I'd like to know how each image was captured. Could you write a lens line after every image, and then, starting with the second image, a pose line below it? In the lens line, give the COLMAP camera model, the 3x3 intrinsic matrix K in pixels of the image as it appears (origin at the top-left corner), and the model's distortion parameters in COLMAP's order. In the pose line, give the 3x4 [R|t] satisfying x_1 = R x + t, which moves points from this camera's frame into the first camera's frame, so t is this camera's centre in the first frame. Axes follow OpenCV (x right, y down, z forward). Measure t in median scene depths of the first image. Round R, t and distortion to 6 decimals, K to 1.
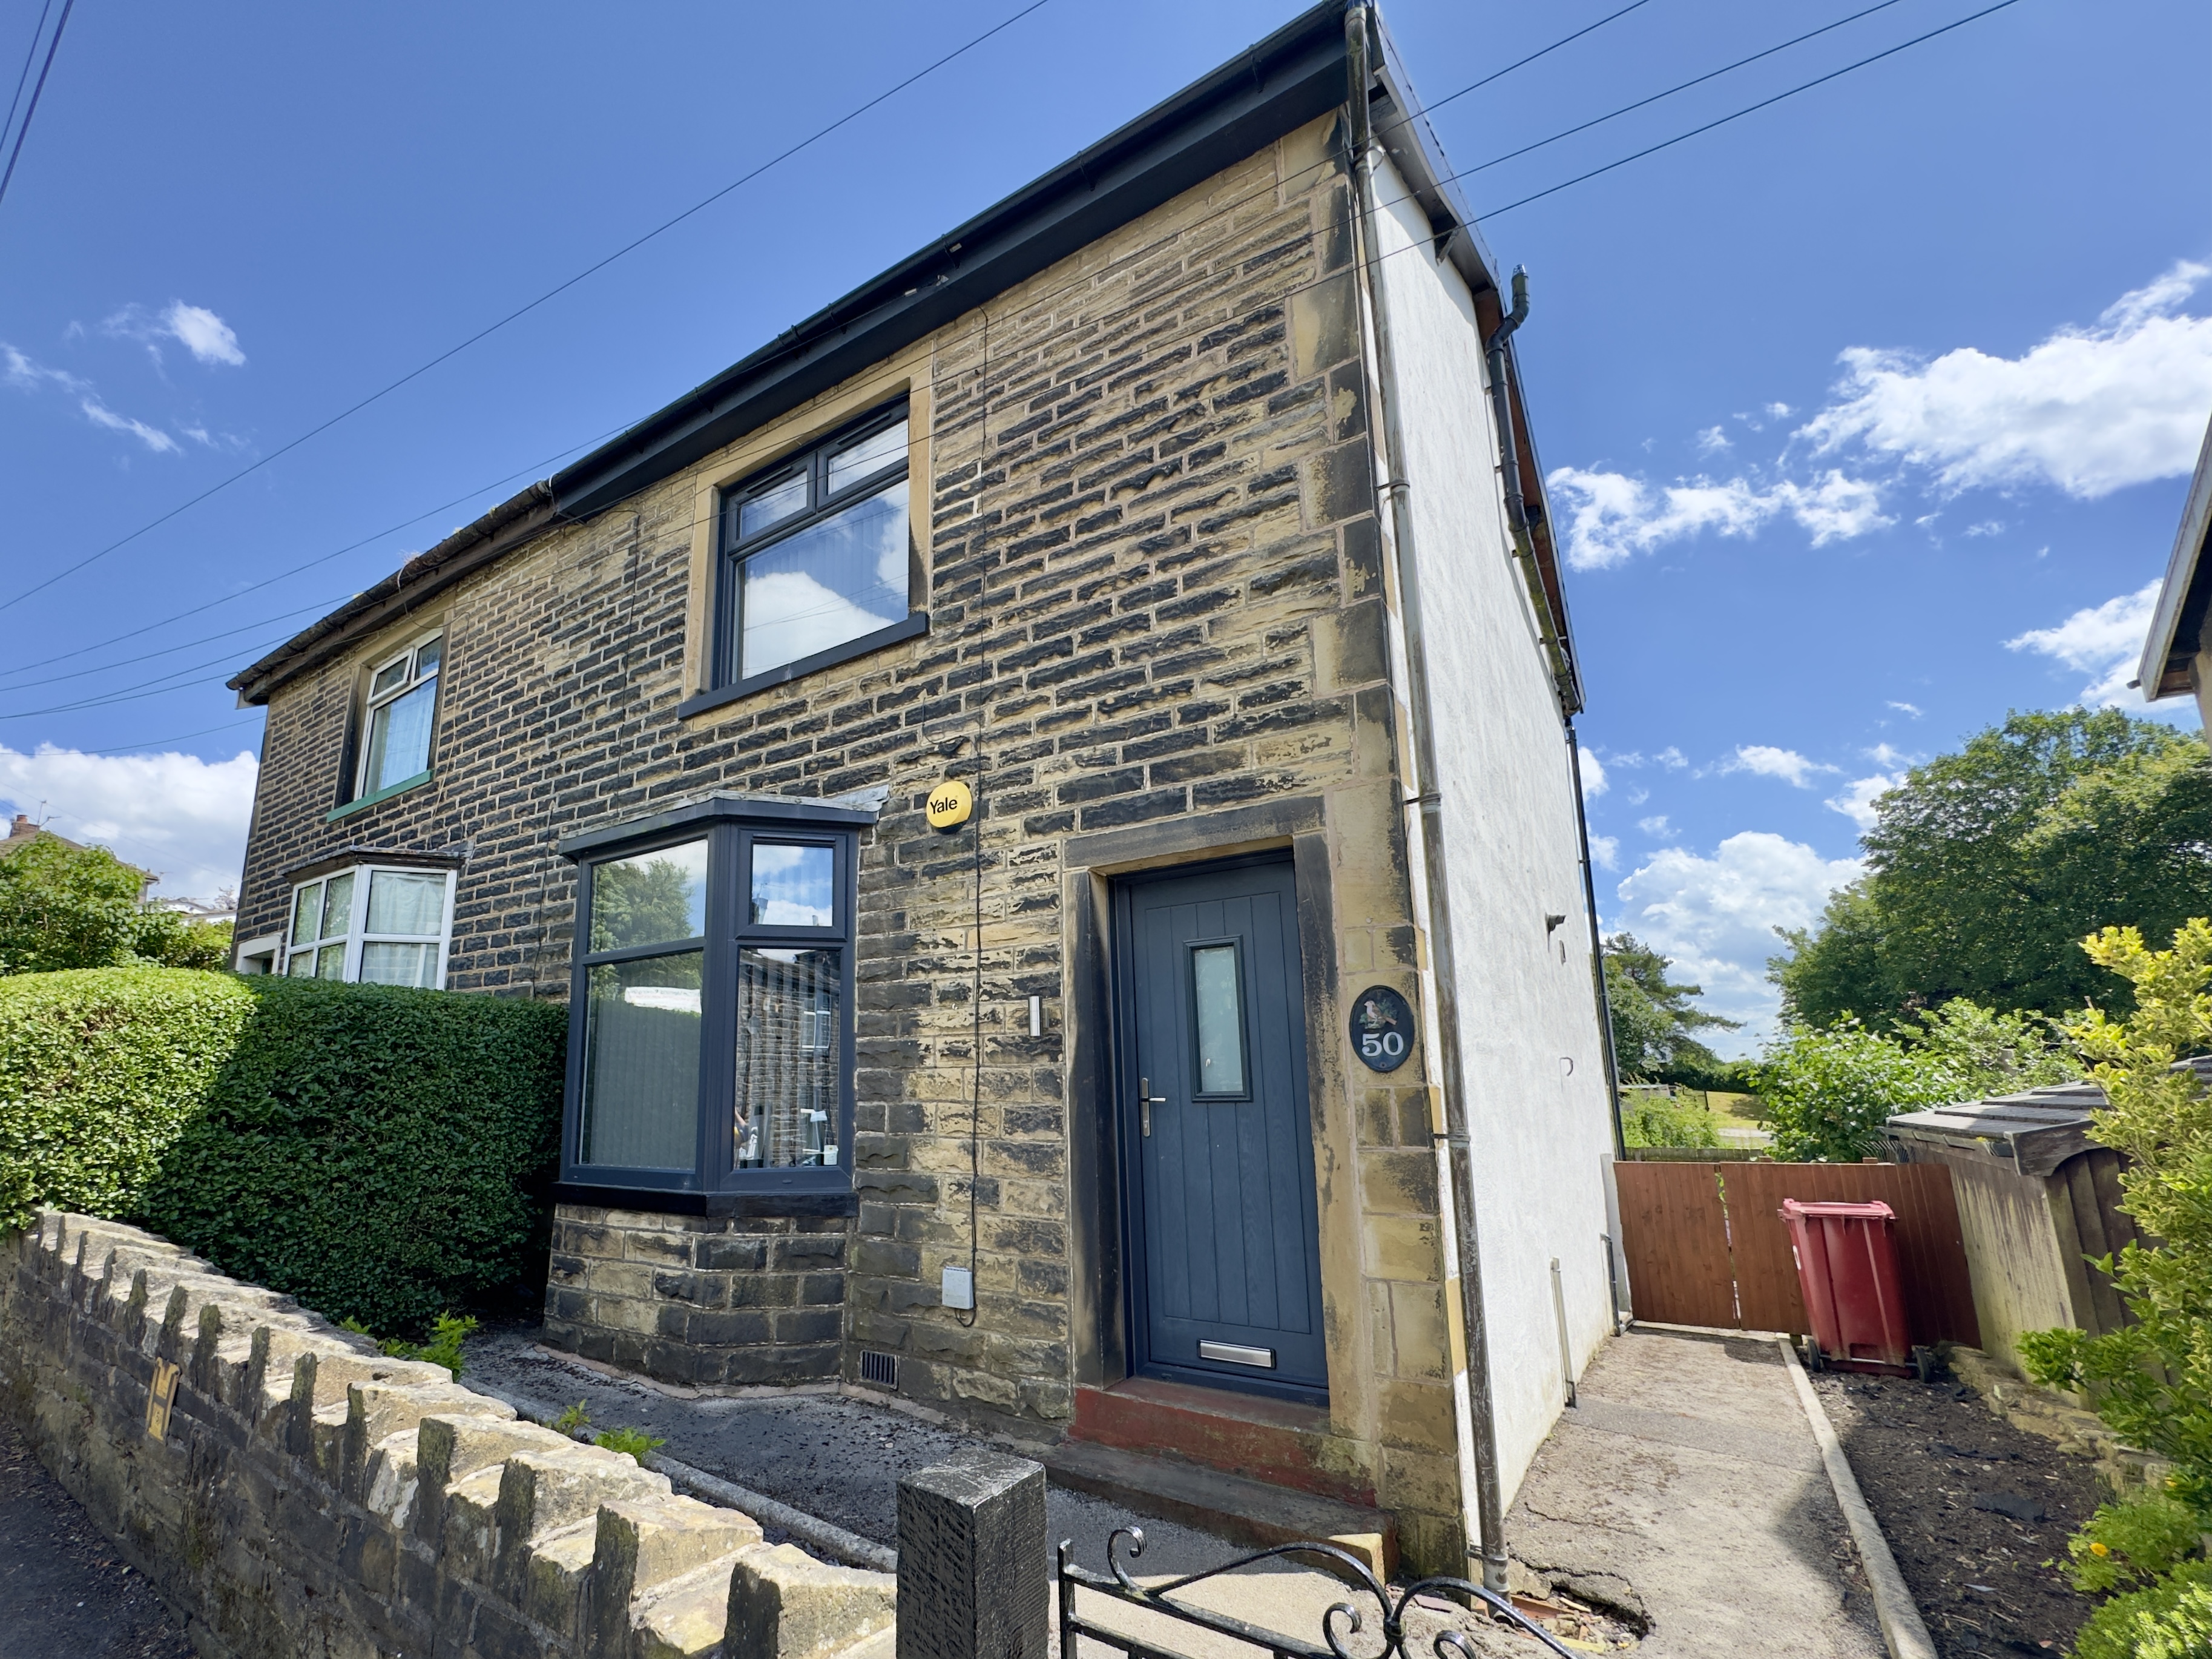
lens RADIAL K [[996.3, 0, 1102.4], [0, 996.3, 918.1], [0, 0, 1]] dist [-0.001525, 0.000112]
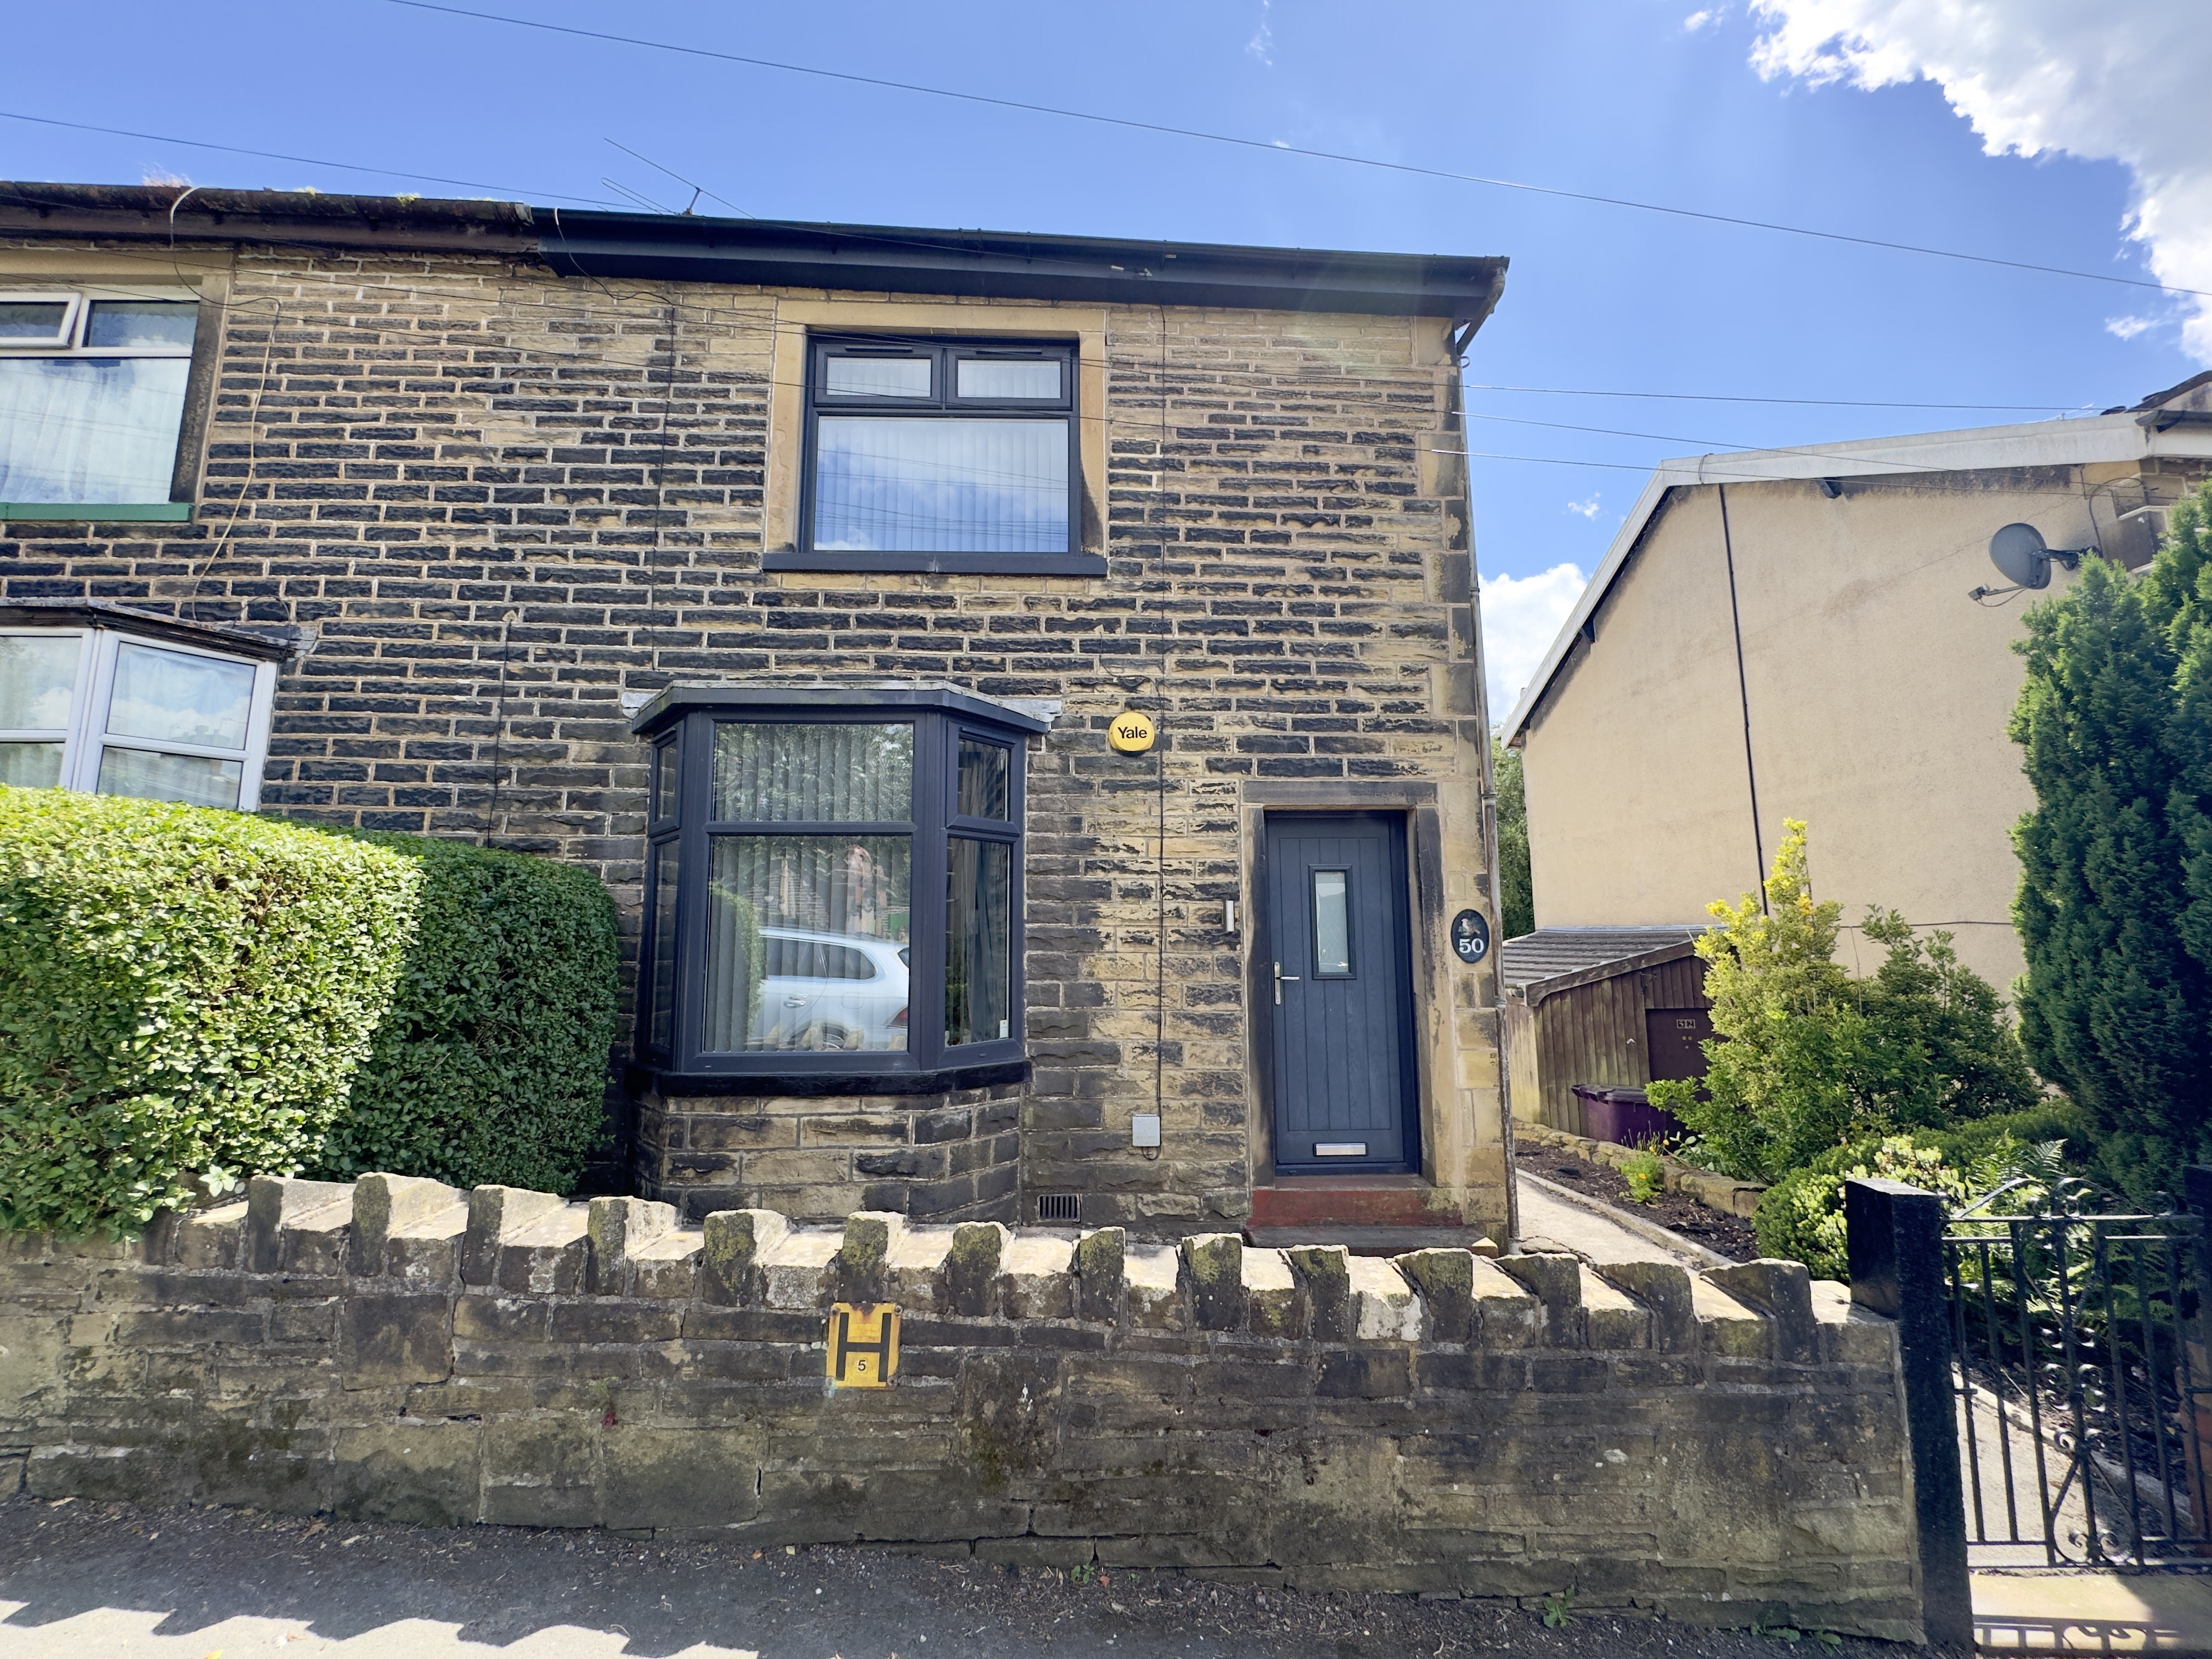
lens RADIAL K [[881.4, 0, 1104.6], [0, 881.4, 830.5], [0, 0, 1]] dist [-0.000379, 0.000115]
pose [[0.794870, 0.082759, 0.601109, -0.841561], [-0.115108, 0.993233, 0.015467, -0.010166], [-0.595761, -0.081486, 0.799017, 0.177456]]
